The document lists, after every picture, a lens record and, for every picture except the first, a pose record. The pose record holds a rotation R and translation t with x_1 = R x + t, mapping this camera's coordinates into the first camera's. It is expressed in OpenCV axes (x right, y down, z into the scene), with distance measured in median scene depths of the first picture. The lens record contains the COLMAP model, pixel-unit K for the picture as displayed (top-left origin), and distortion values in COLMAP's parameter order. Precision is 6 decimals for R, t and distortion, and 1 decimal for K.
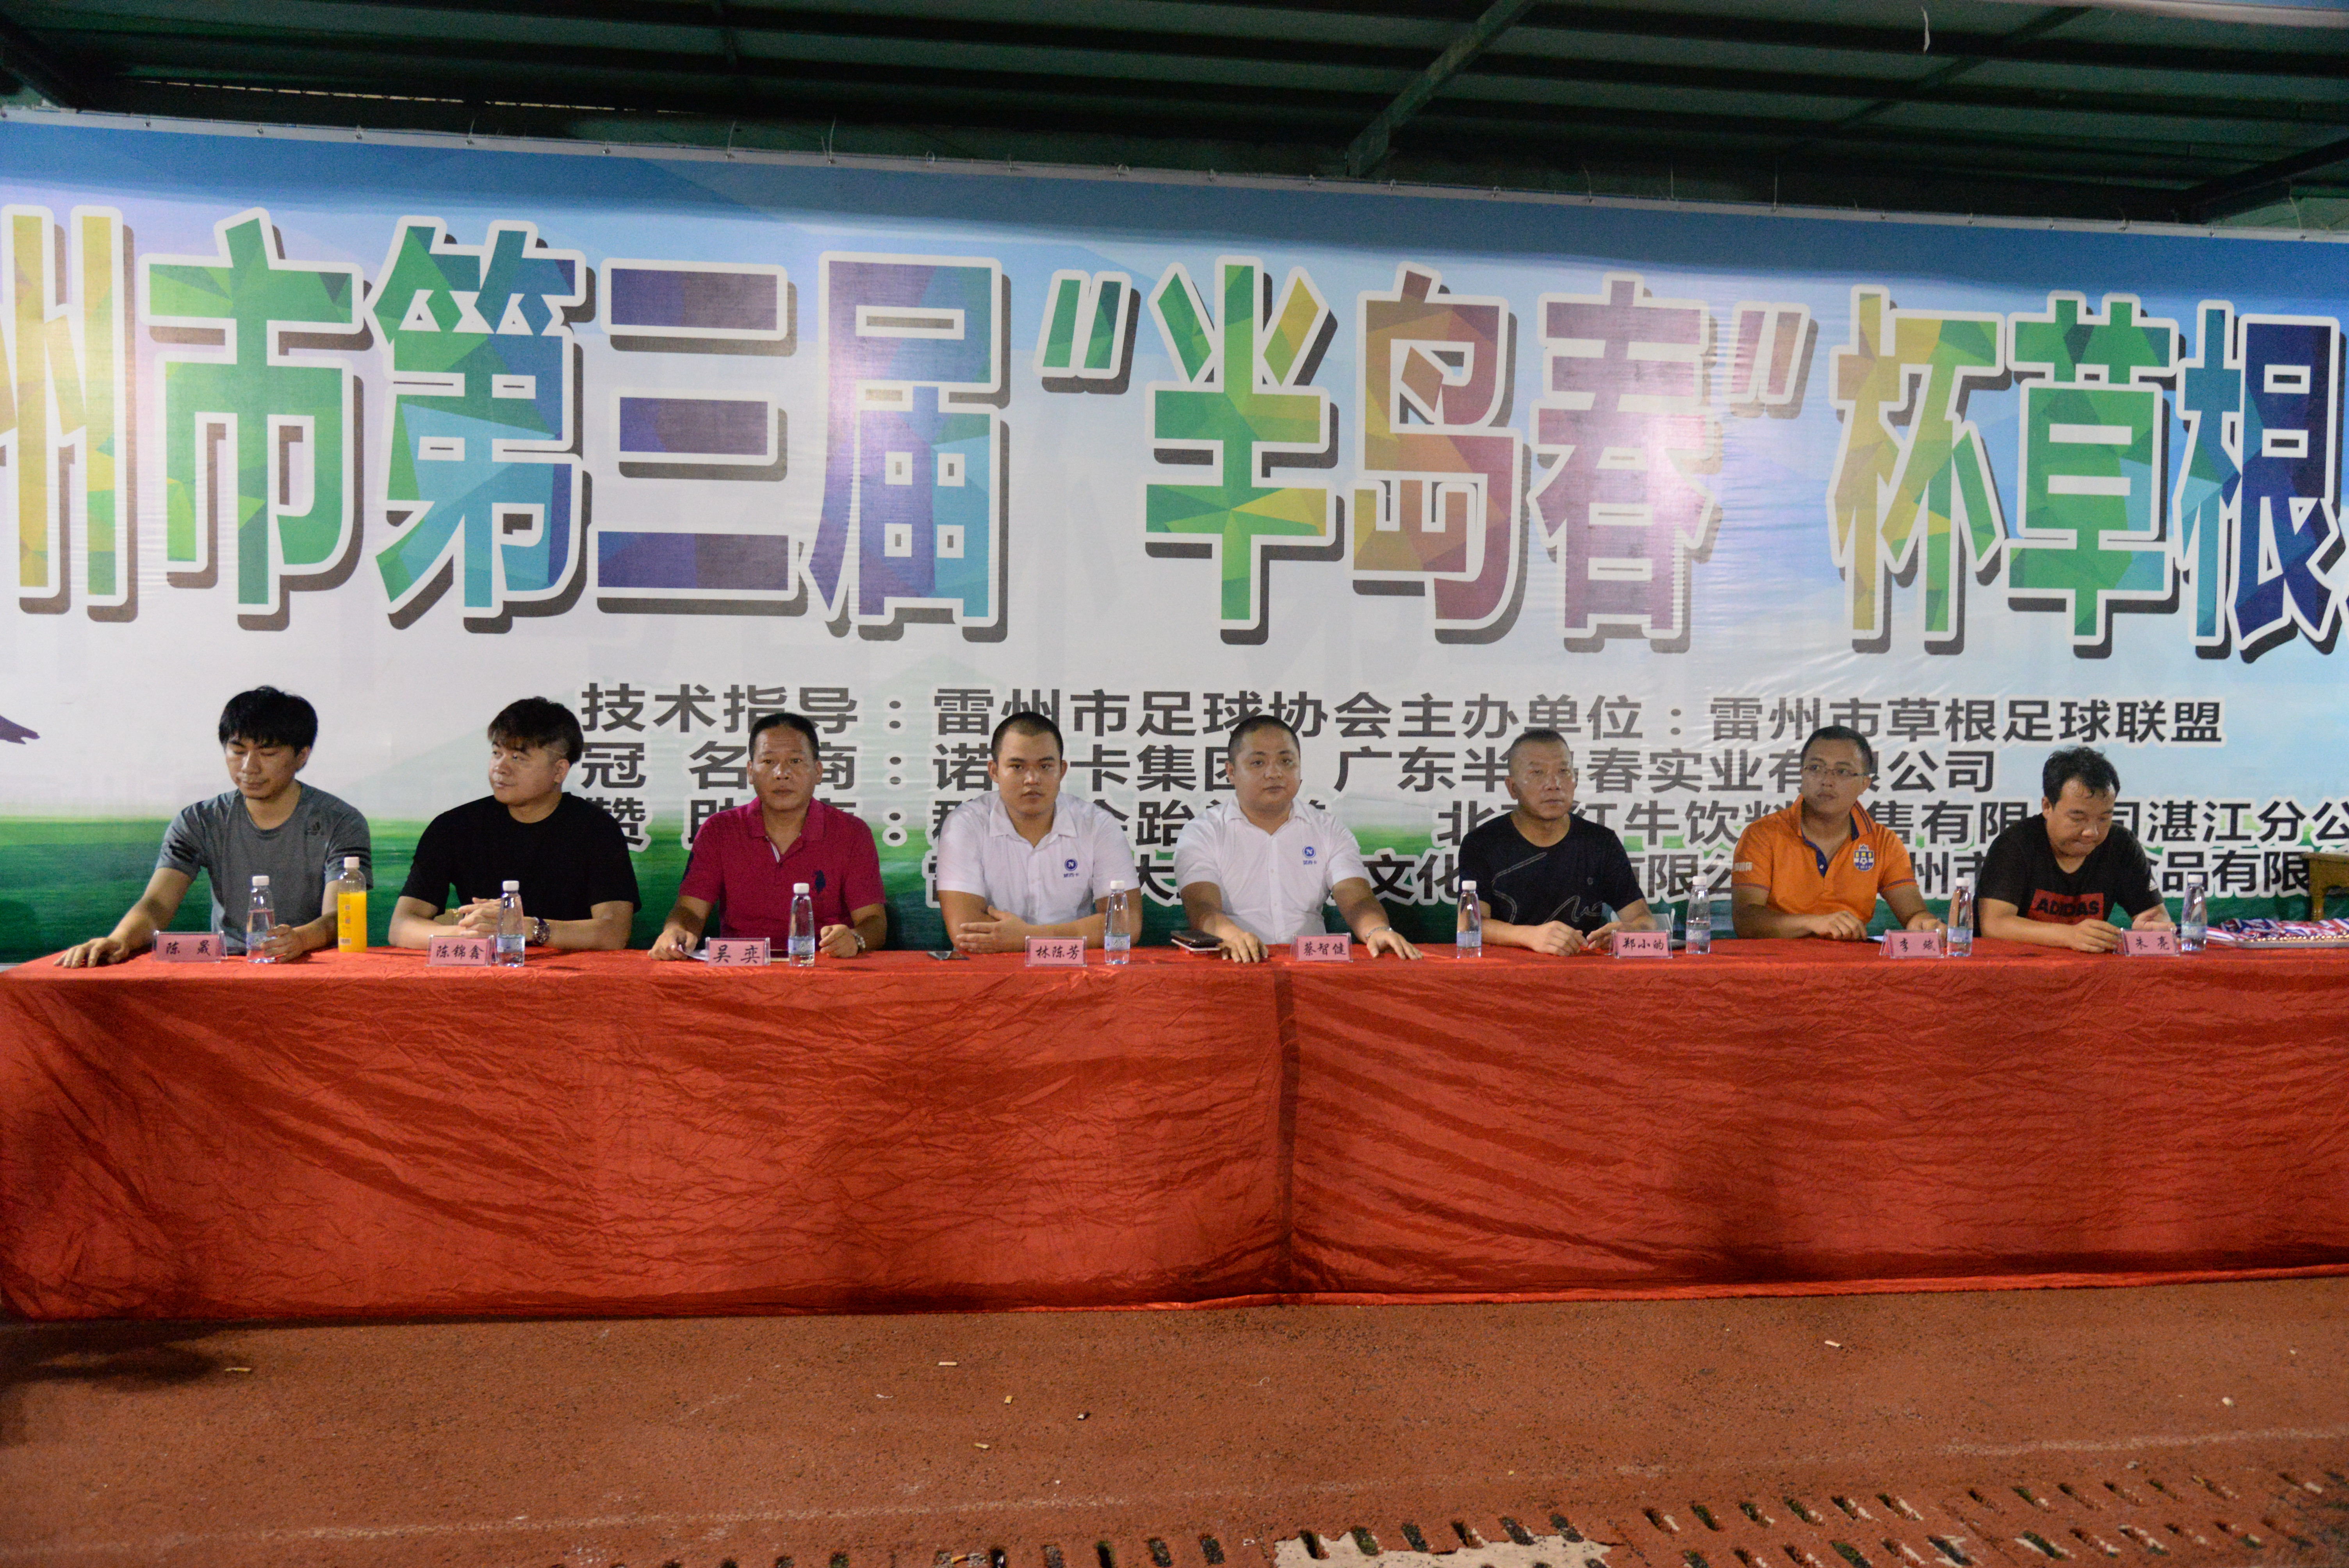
lens RADIAL K [[2027.5, 0, 1167.0], [0, 2027.5, 805.4], [0, 0, 1]] dist [-0.055116, 0.115178]
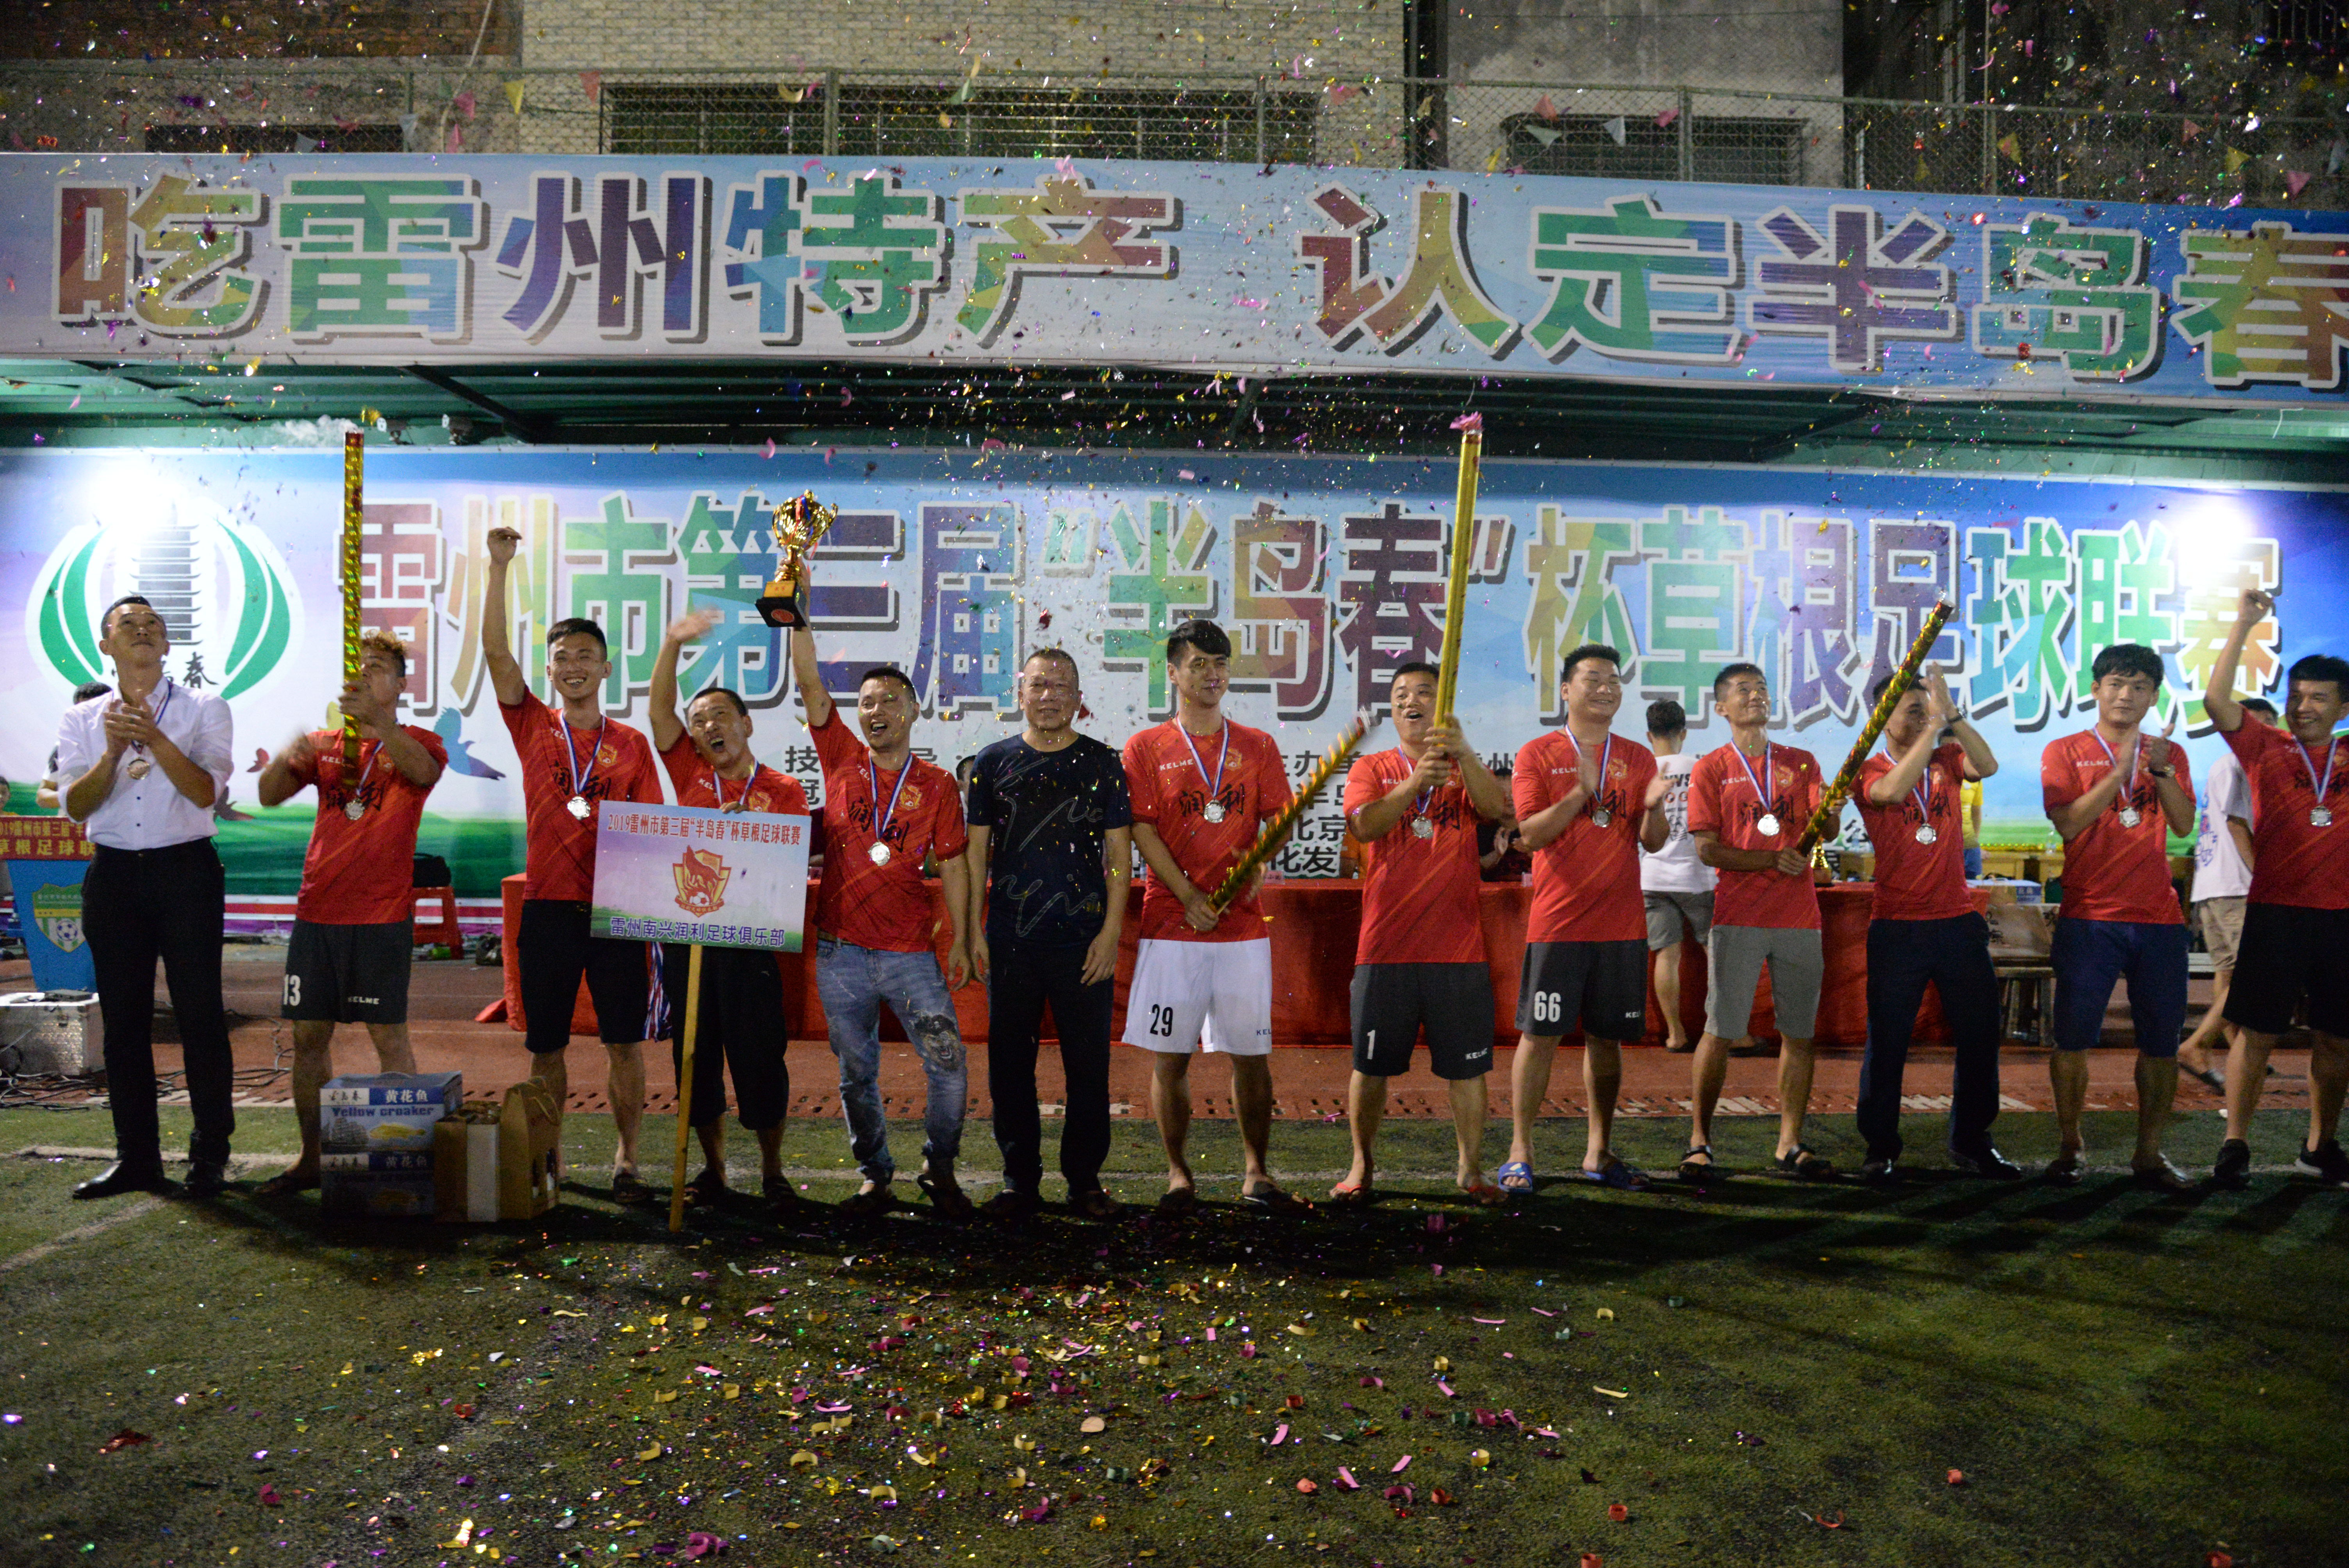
lens RADIAL K [[1686.8, 0, 1164.0], [0, 1686.8, 824.5], [0, 0, 1]] dist [-0.126862, 0.076634]
pose [[0.991221, 0.004750, -0.132127, 0.225690], [-0.006383, 0.999908, -0.011939, 0.023448], [0.132058, 0.012678, 0.991161, -0.402562]]
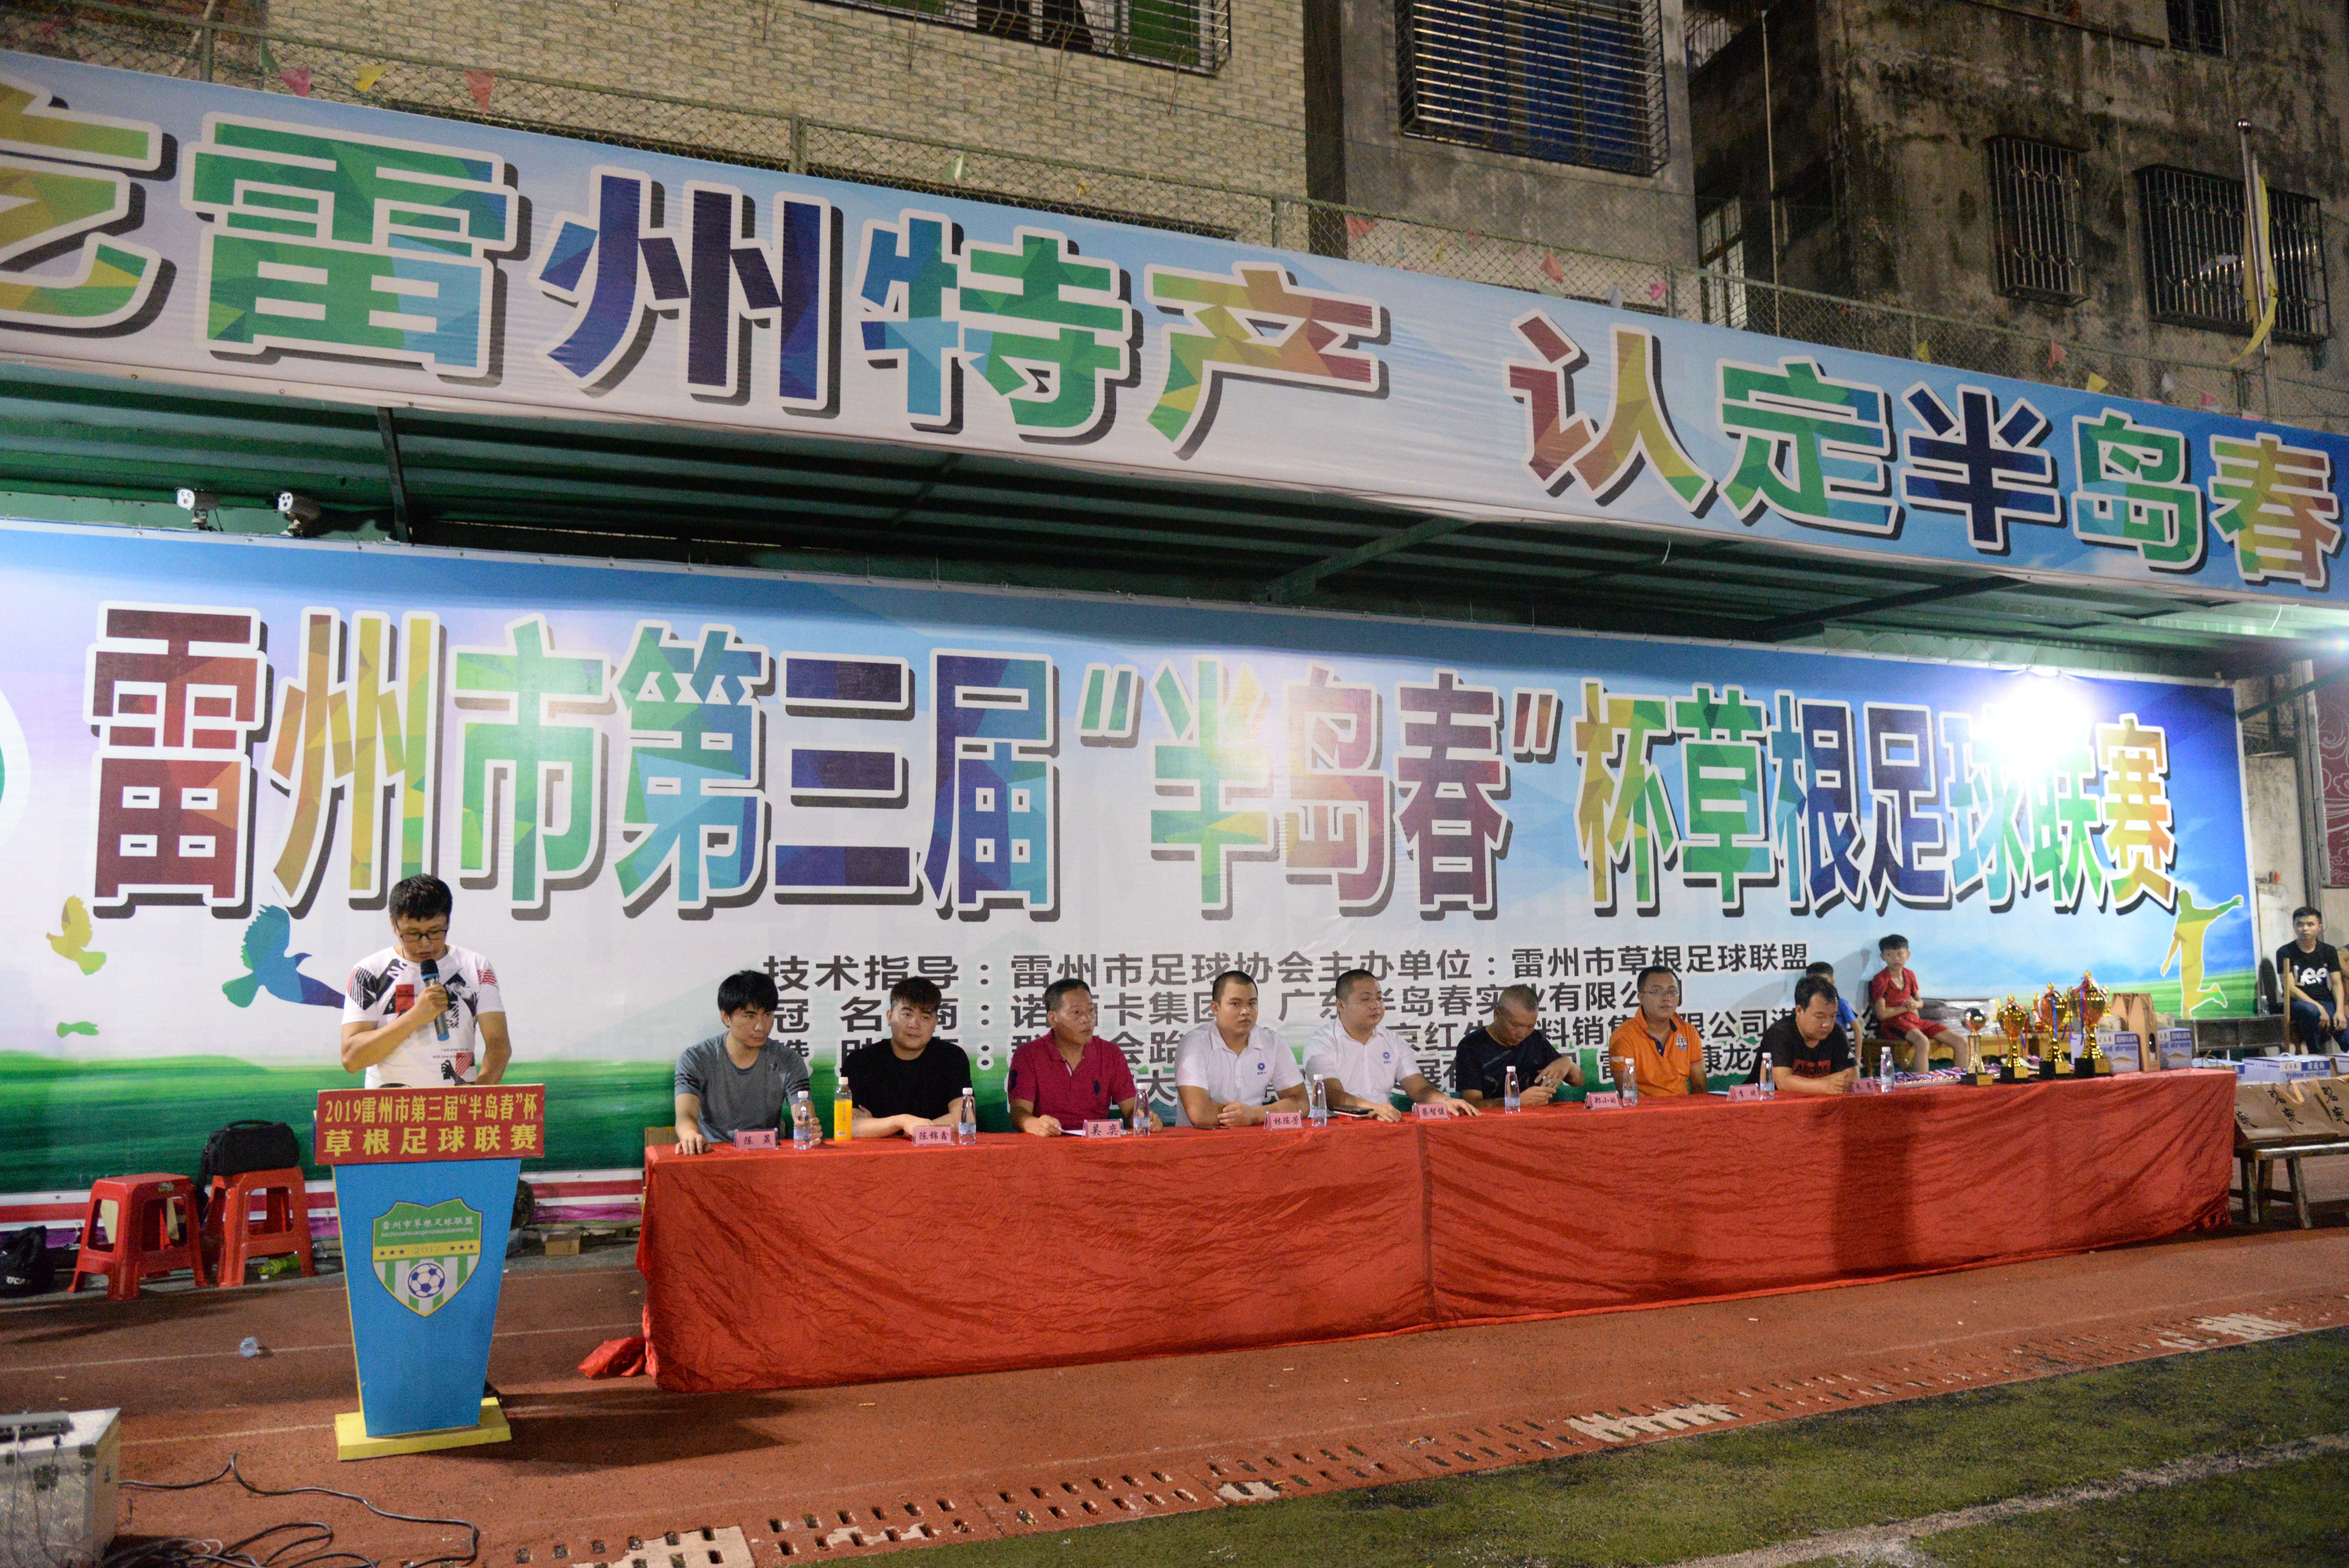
lens RADIAL K [[1729.7, 0, 1174.5], [0, 1729.7, 784.0], [0, 0, 1]] dist [-0.104647, 0.080578]
pose [[0.973762, 0.000990, 0.227566, -0.267638], [0.032824, 0.988923, -0.144756, 0.001573], [-0.225188, 0.148427, 0.962943, -0.185621]]
